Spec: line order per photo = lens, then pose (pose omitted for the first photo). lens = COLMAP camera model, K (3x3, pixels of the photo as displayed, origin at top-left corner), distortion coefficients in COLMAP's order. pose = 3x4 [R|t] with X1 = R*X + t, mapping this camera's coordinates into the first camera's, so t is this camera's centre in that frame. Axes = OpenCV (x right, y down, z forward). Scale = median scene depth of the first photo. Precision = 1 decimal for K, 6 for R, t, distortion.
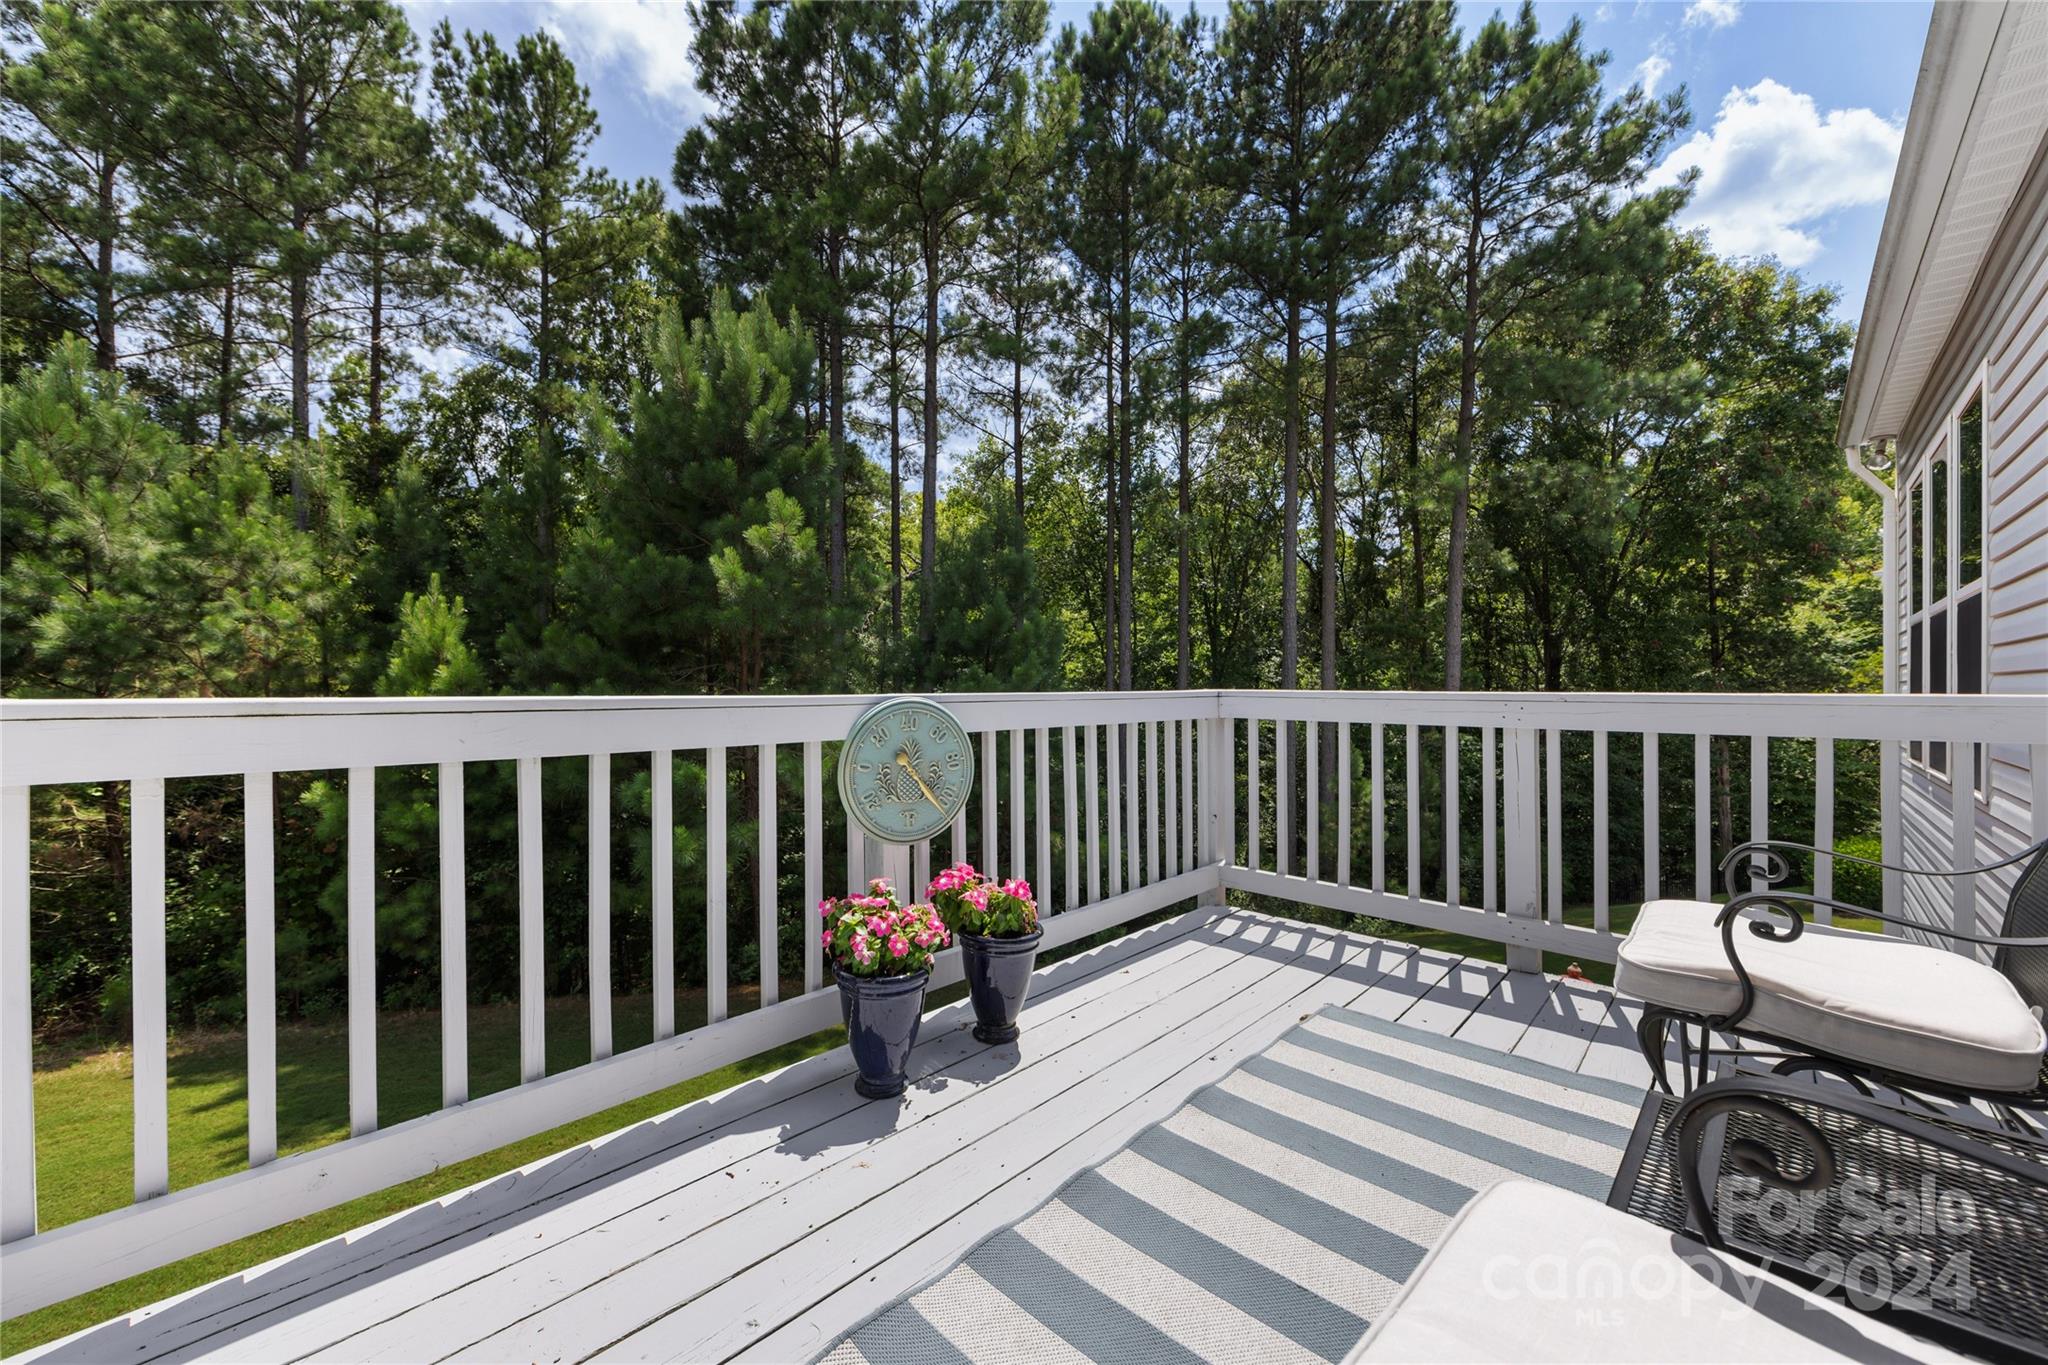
lens RADIAL K [[806.3, 0, 1022.3], [0, 806.3, 683.6], [0, 0, 1]] dist [0.000367, 0.000004]
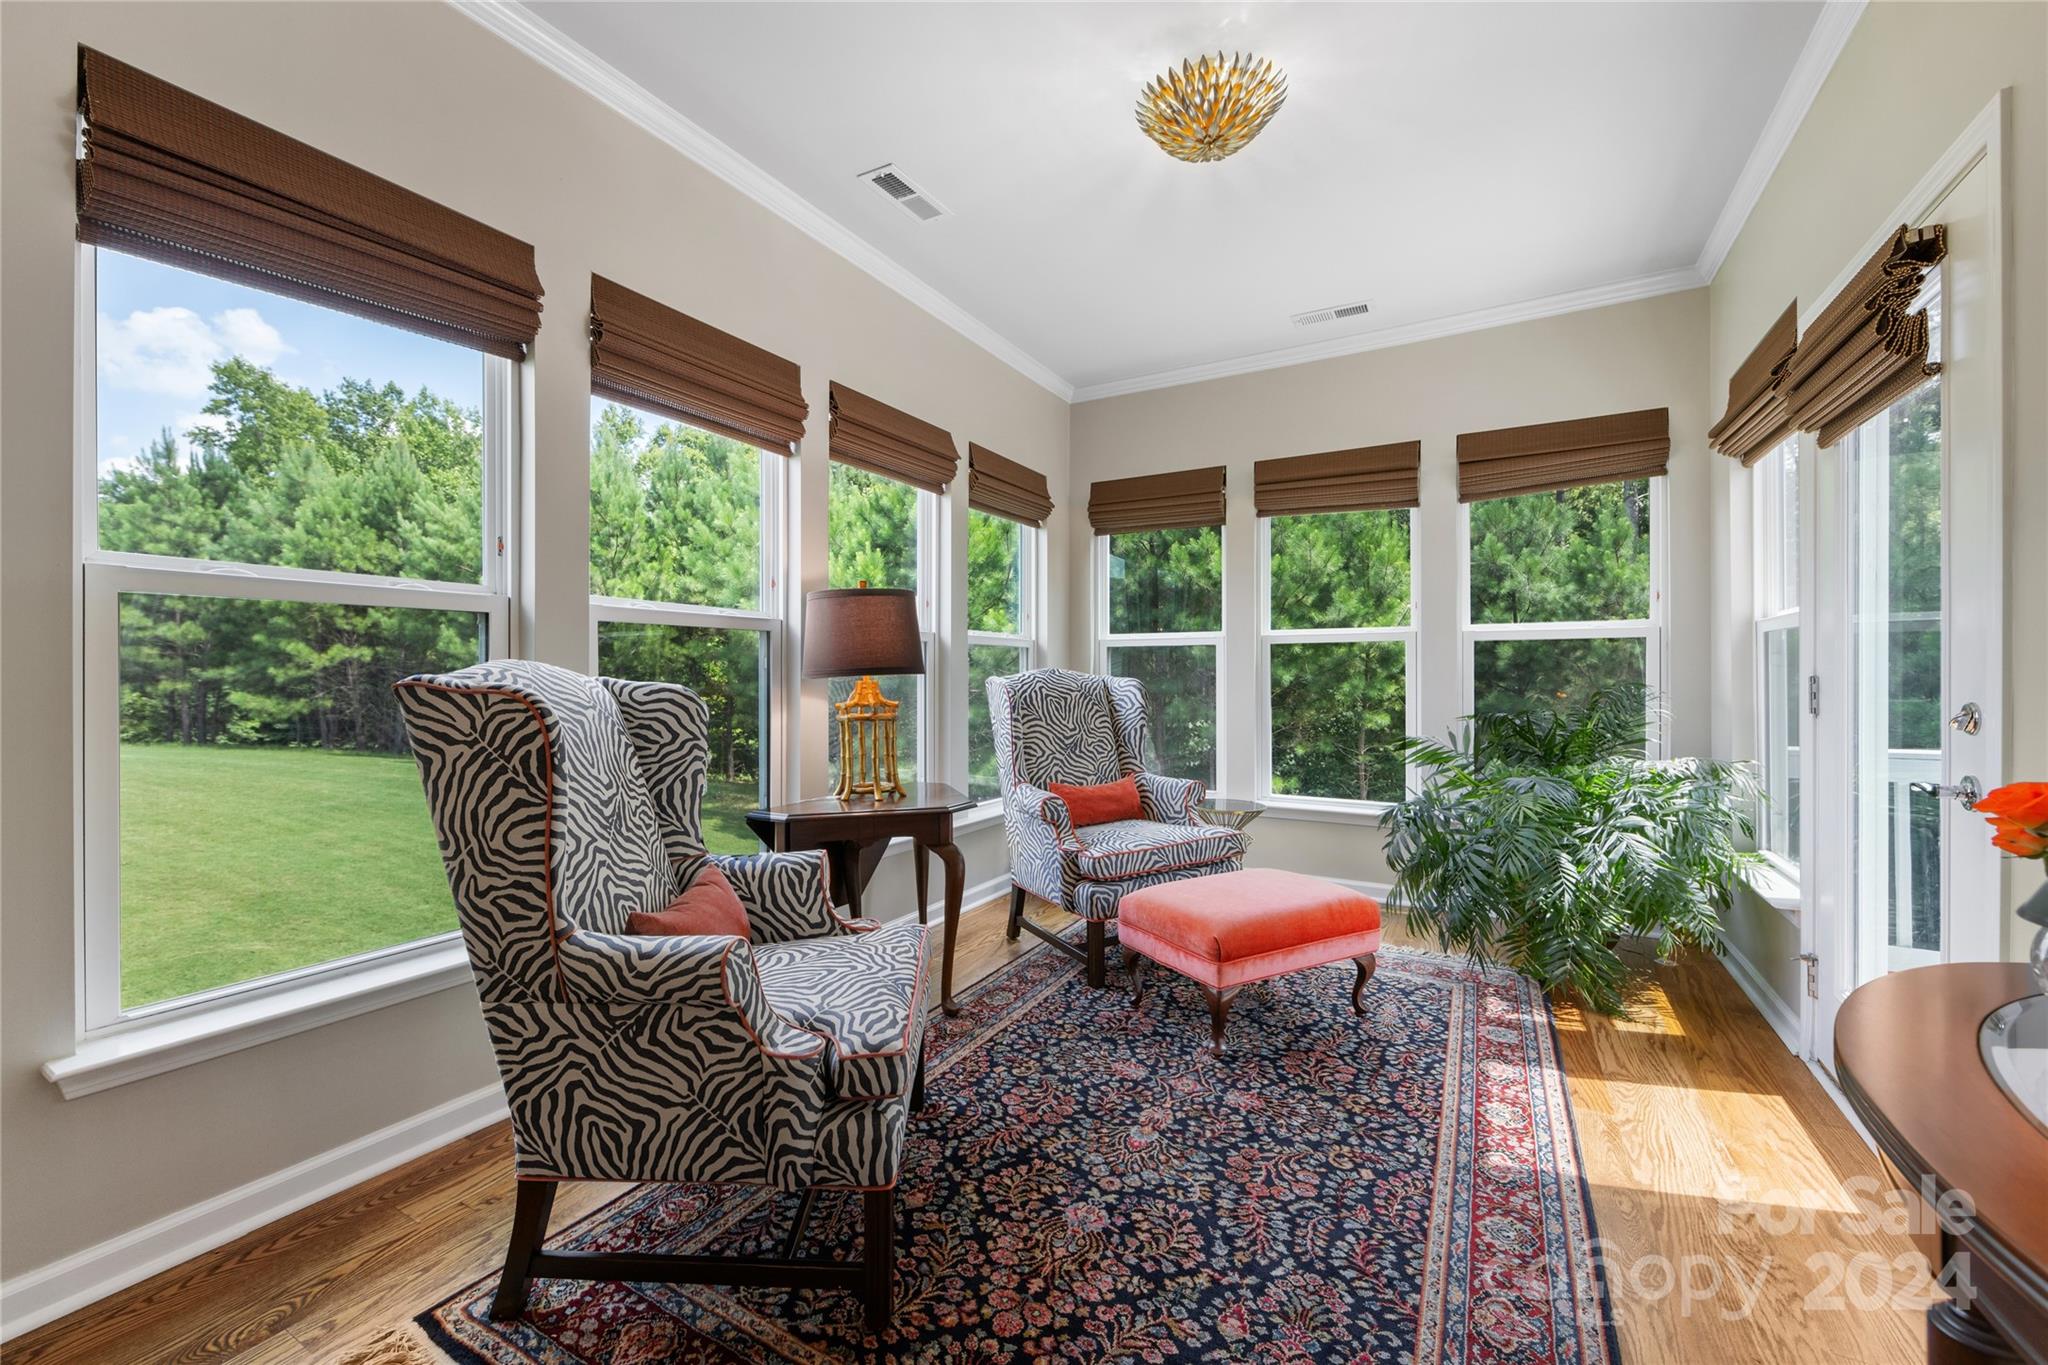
lens RADIAL K [[806.3, 0, 1021.8], [0, 806.3, 682.8], [0, 0, 1]] dist [0.000367, 0.000004]
pose [[0.218211, -0.001455, -0.975900, 0.094832], [-0.003421, 0.999992, -0.002256, -0.001939], [0.975896, 0.003831, 0.218204, -0.224210]]
